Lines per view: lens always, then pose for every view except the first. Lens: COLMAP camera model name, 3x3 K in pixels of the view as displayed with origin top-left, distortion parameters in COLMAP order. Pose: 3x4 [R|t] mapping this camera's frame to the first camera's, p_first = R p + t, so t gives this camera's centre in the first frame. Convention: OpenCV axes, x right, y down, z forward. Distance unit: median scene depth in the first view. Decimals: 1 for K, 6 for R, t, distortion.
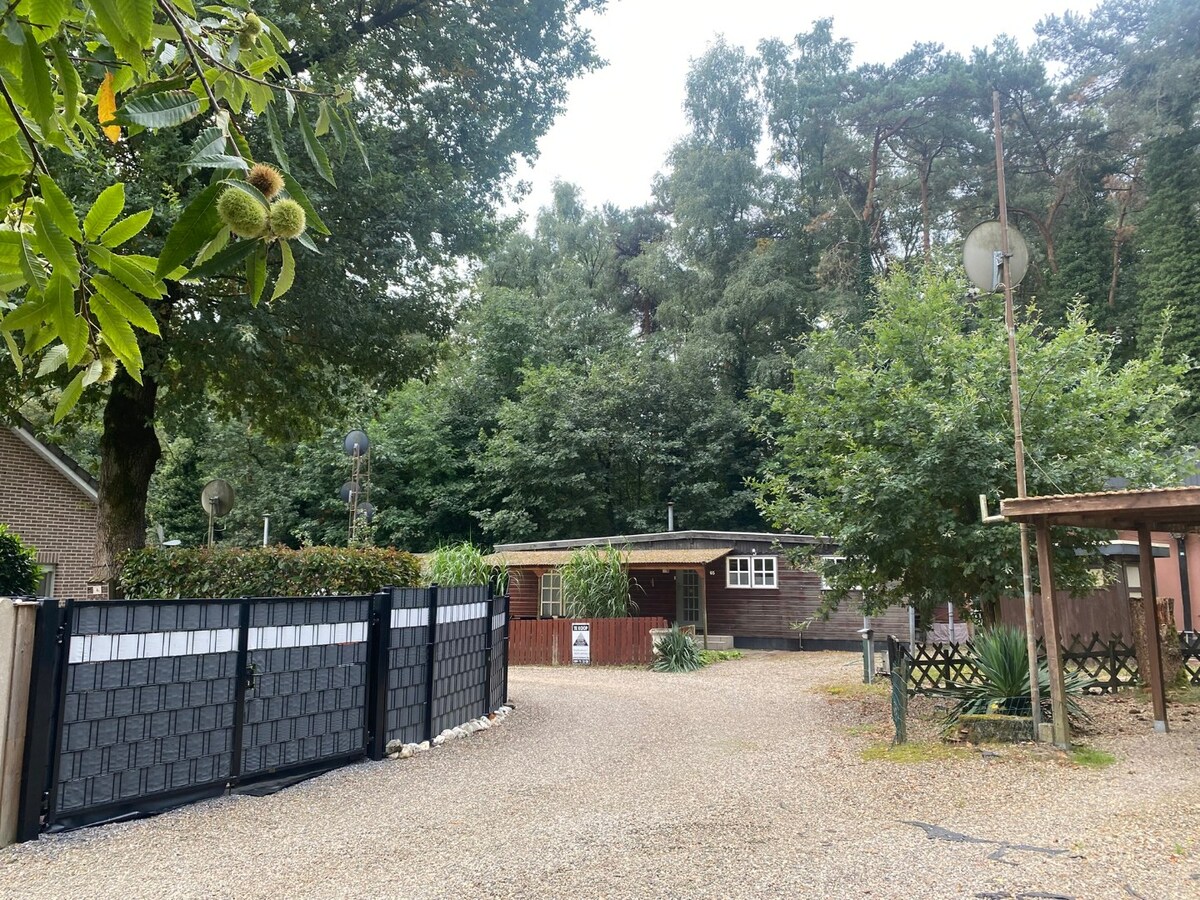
lens RADIAL K [[926.5, 0, 610.7], [0, 926.5, 441.6], [0, 0, 1]] dist [0.105749, 0.000988]
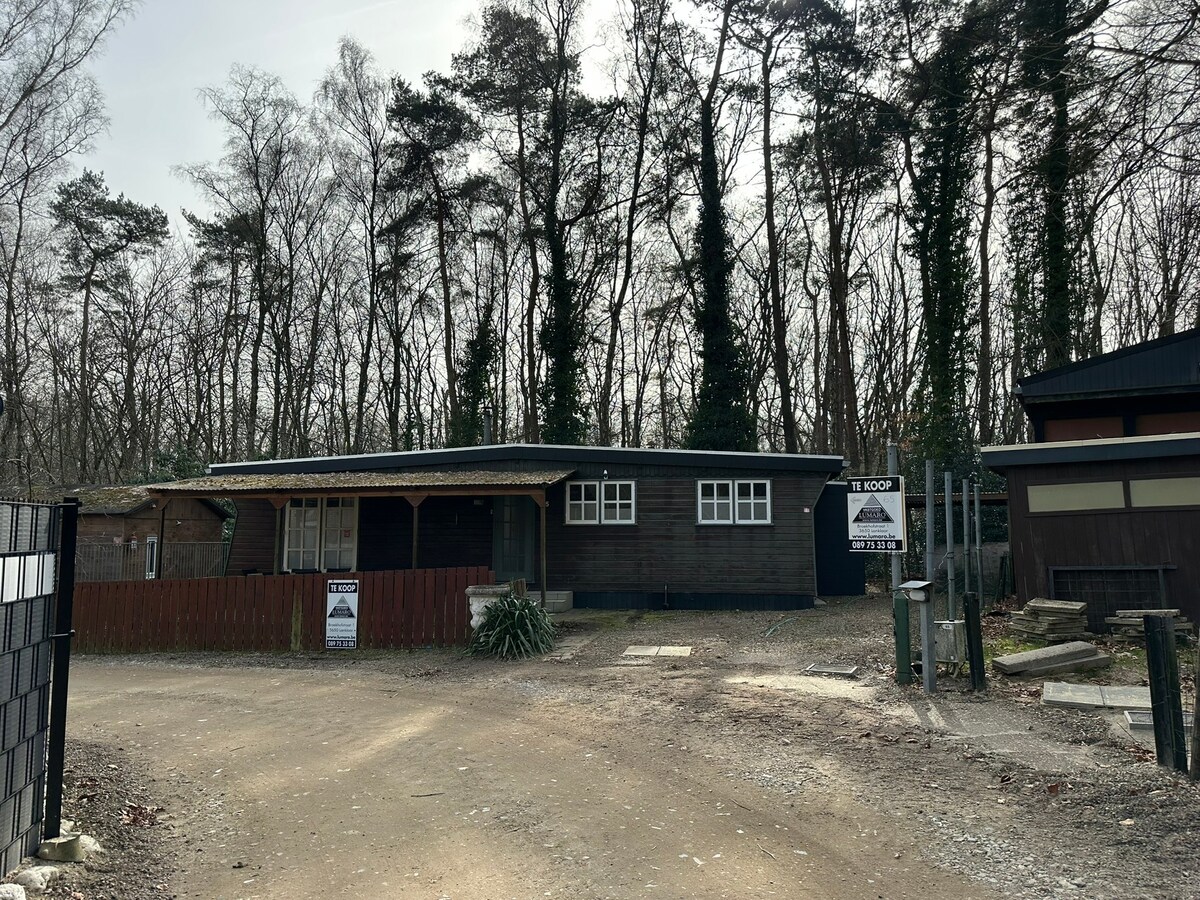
lens RADIAL K [[852.8, 0, 637.2], [0, 852.8, 444.2], [0, 0, 1]] dist [0.028332, -0.040532]
pose [[0.960648, 0.022836, 0.276827, -0.004166], [-0.035798, 0.998482, 0.041860, 0.067594], [-0.275451, -0.050122, 0.960008, 0.367883]]
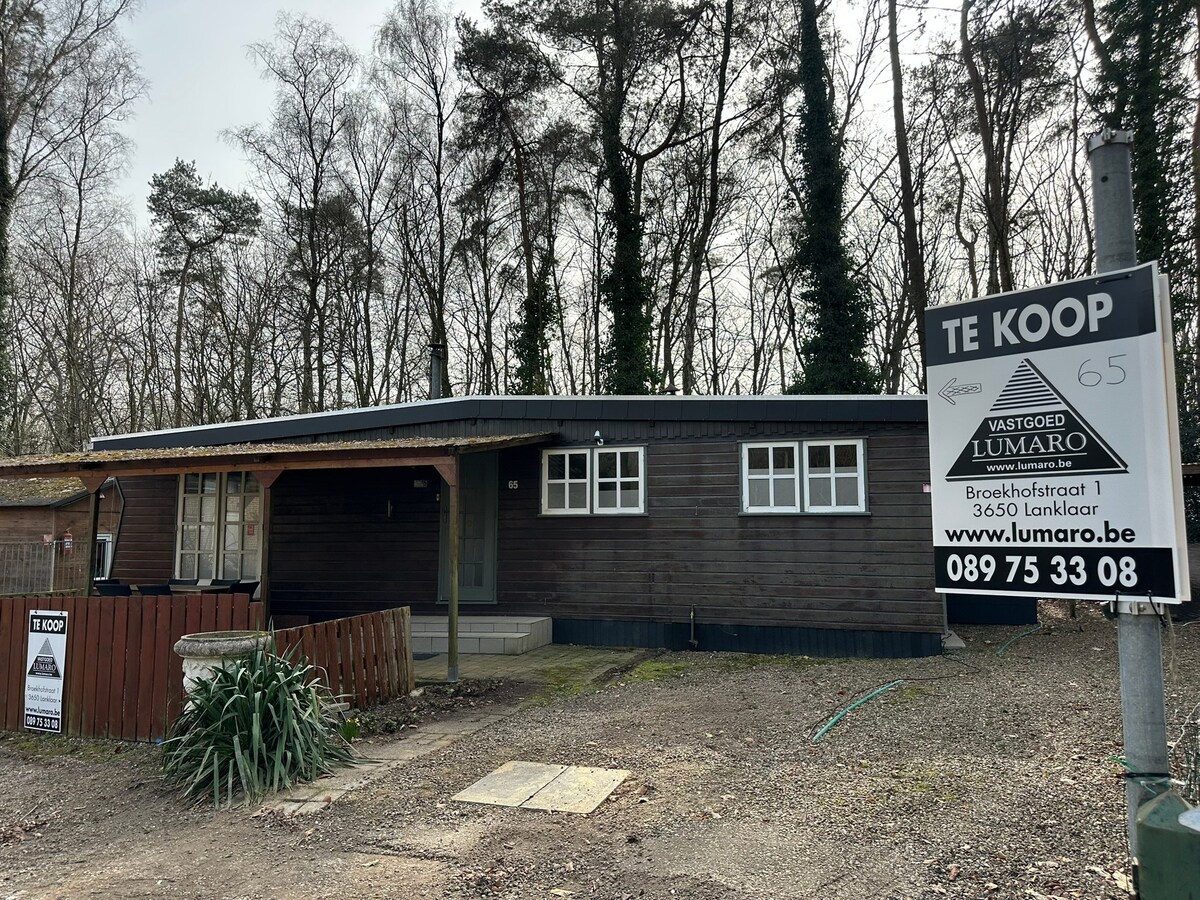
lens RADIAL K [[852.8, 0, 622.8], [0, 852.8, 441.1], [0, 0, 1]] dist [0.028332, -0.040532]
pose [[0.996261, 0.000791, 0.086396, 0.130325], [-0.004800, 0.998921, 0.046196, 0.101530], [-0.086267, -0.046438, 0.995189, 0.581770]]
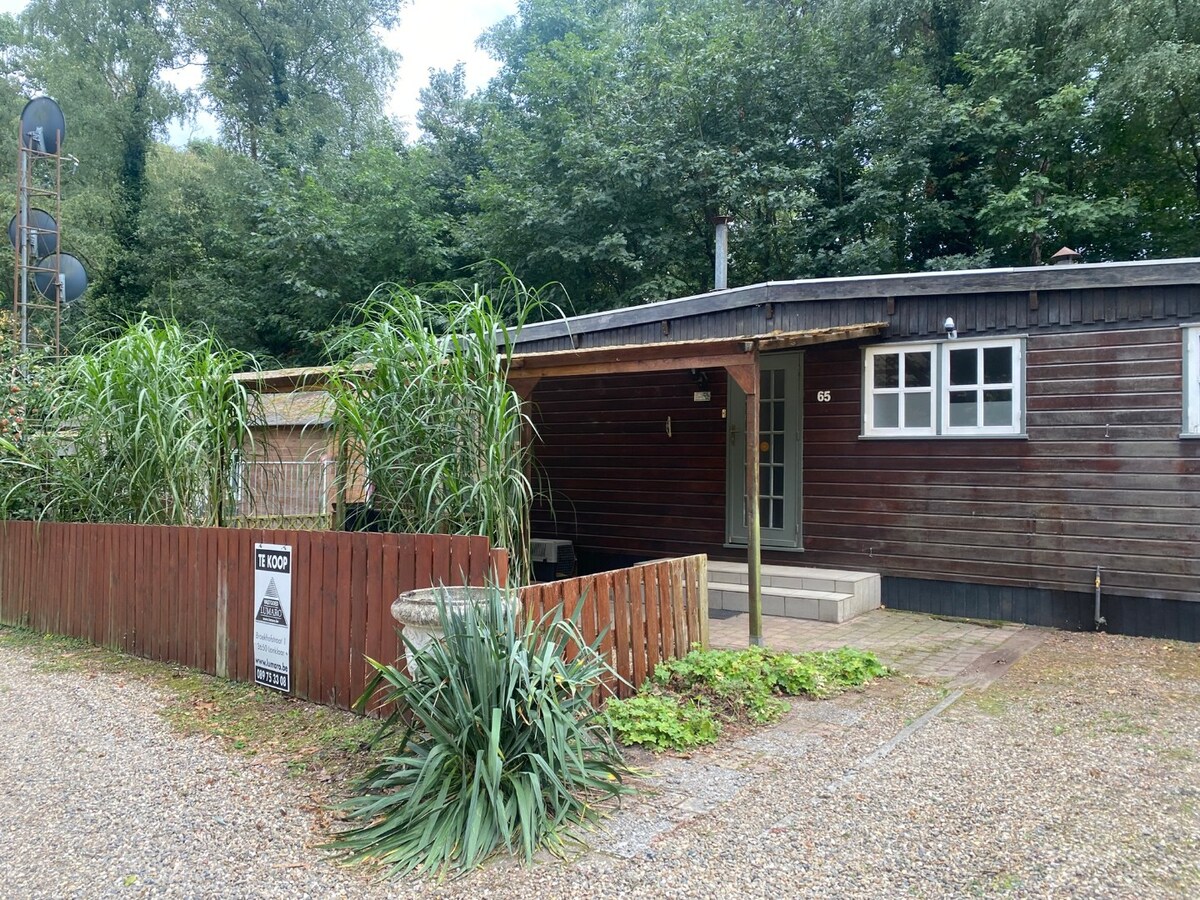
lens RADIAL K [[923.0, 0, 604.5], [0, 923.0, 446.9], [0, 0, 1]] dist [0.009870, -0.009573]
pose [[0.972001, 0.001840, -0.234968, 0.113029], [0.030052, 0.990784, 0.132076, 0.114286], [0.233045, -0.135439, 0.962988, 0.656861]]
